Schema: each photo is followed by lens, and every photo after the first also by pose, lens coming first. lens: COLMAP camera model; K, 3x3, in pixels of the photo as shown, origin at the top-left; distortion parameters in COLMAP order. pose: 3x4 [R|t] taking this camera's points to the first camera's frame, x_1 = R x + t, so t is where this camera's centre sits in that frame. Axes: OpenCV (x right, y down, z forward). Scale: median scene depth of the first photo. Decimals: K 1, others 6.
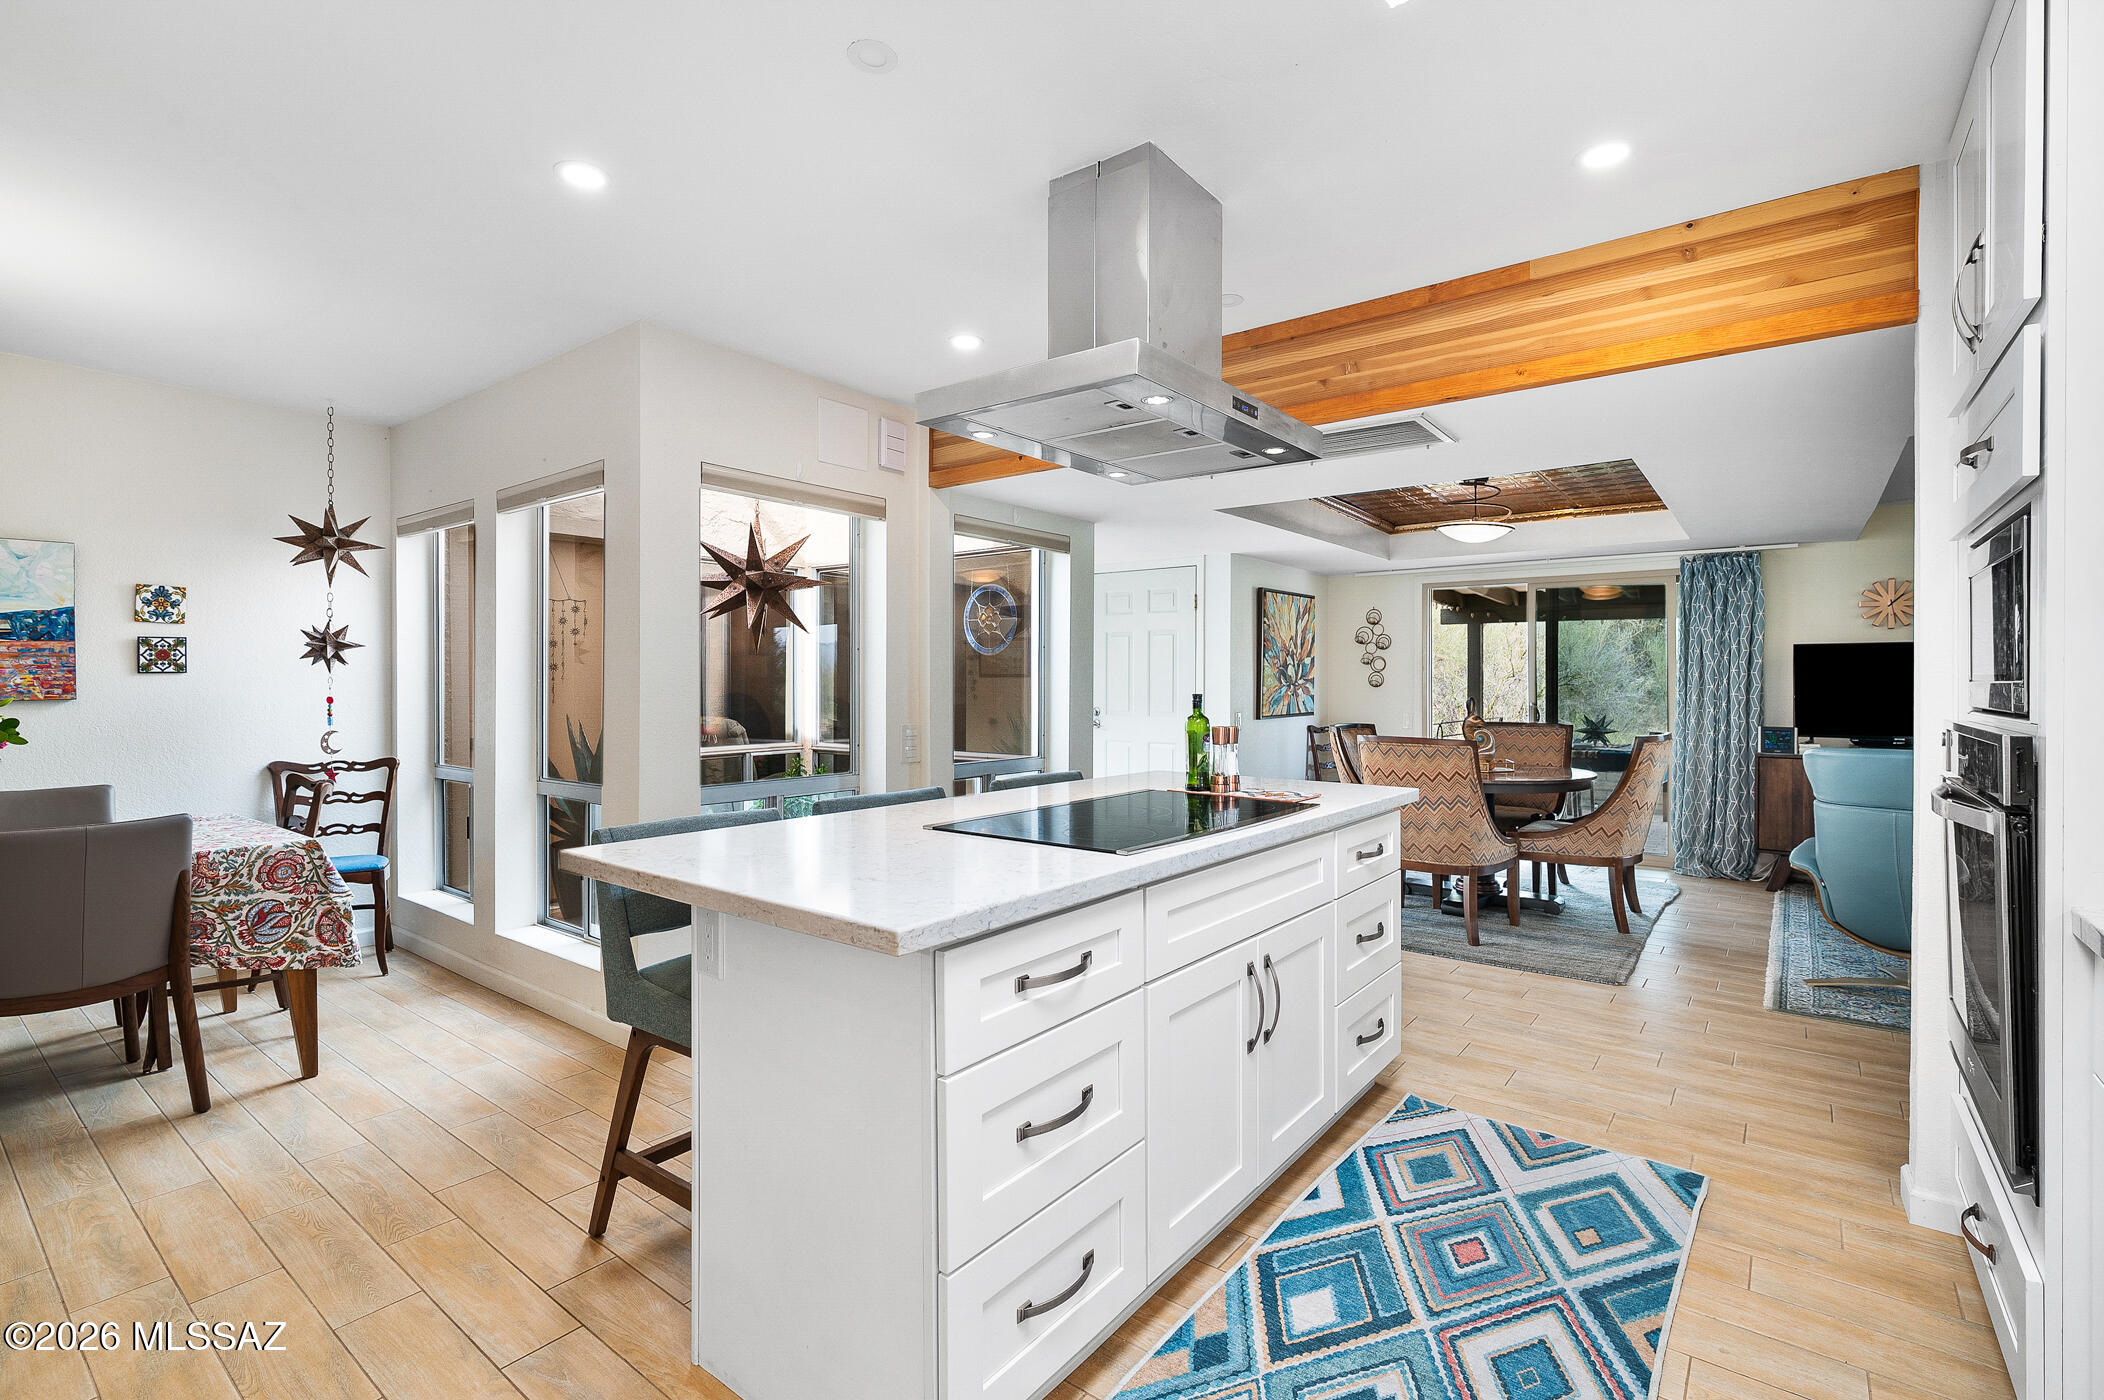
lens RADIAL K [[967.8, 0, 1052.7], [0, 967.8, 701.2], [0, 0, 1]] dist [-0.001749, 0.000669]
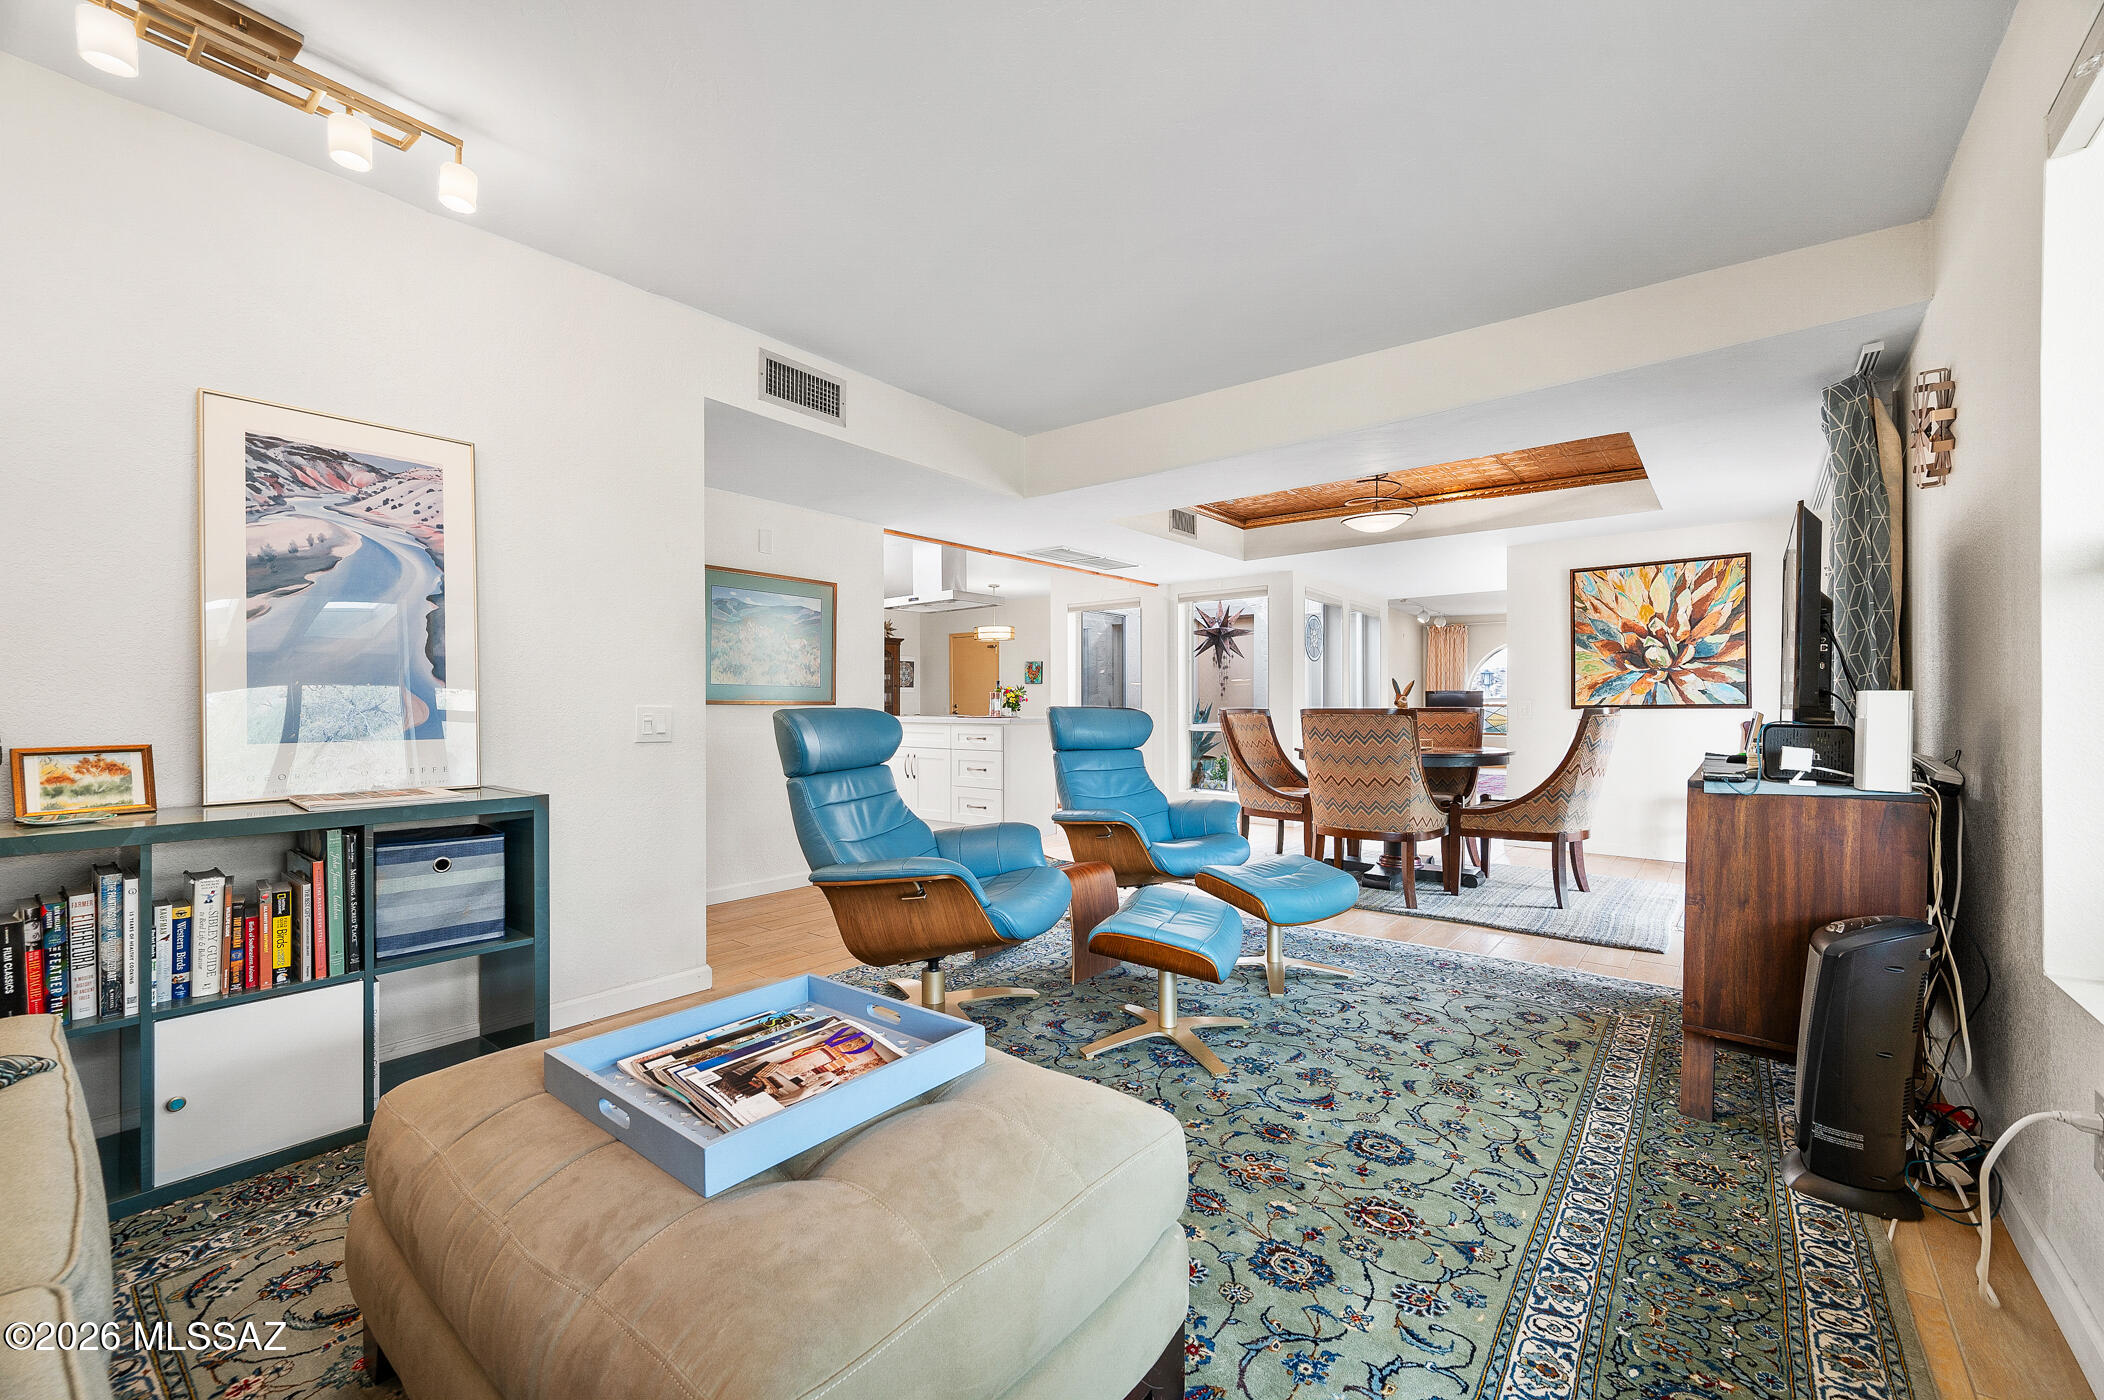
lens RADIAL K [[848.8, 0, 1073.8], [0, 848.8, 699.9], [0, 0, 1]] dist [0.001182, 0.000185]
pose [[-0.032491, -0.007074, -0.999447, 1.931147], [-0.017670, 0.999823, -0.006503, 0.043849], [0.999316, 0.017449, -0.032611, 0.989324]]
